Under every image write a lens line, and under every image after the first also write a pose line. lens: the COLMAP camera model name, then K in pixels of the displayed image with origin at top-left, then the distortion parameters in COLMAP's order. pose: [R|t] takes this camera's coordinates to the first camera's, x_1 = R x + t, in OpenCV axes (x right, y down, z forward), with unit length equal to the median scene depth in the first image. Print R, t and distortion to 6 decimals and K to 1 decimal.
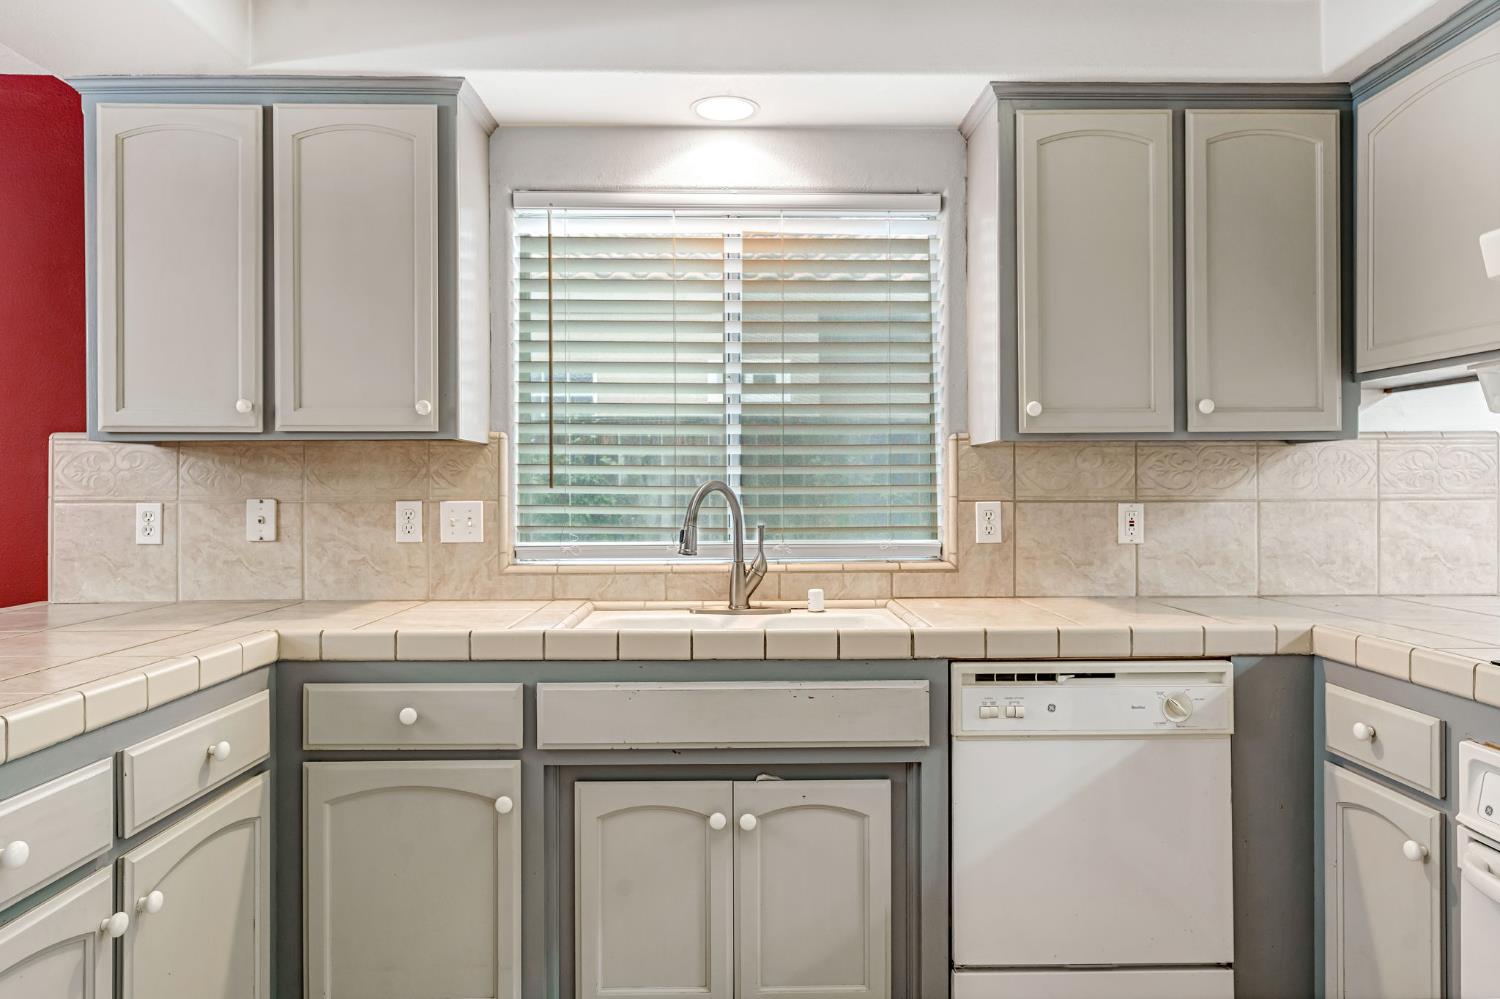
lens RADIAL K [[982.5, 0, 752.2], [0, 982.5, 493.1], [0, 0, 1]] dist [-0.004533, 0.000598]
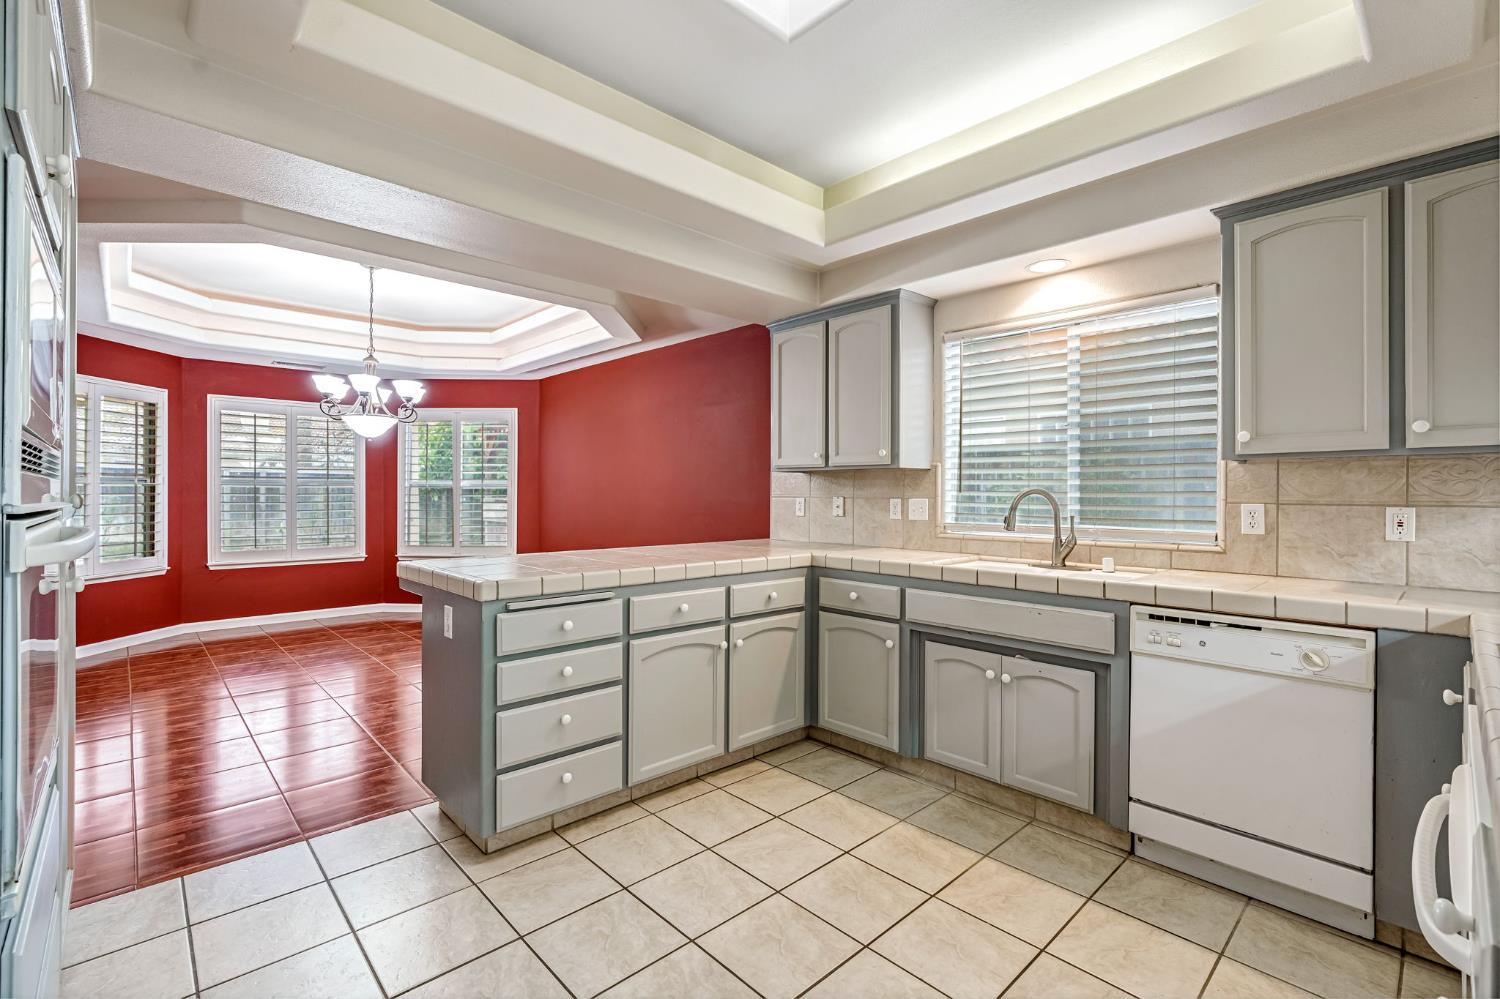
lens RADIAL K [[668.0, 0, 752.0], [0, 668.0, 496.3], [0, 0, 1]] dist [-0.006813, -0.000011]
pose [[0.671144, 0.009123, -0.741271, 0.468848], [-0.008777, 0.999952, 0.004360, 0.000396], [0.741275, 0.003580, 0.671191, -0.132320]]
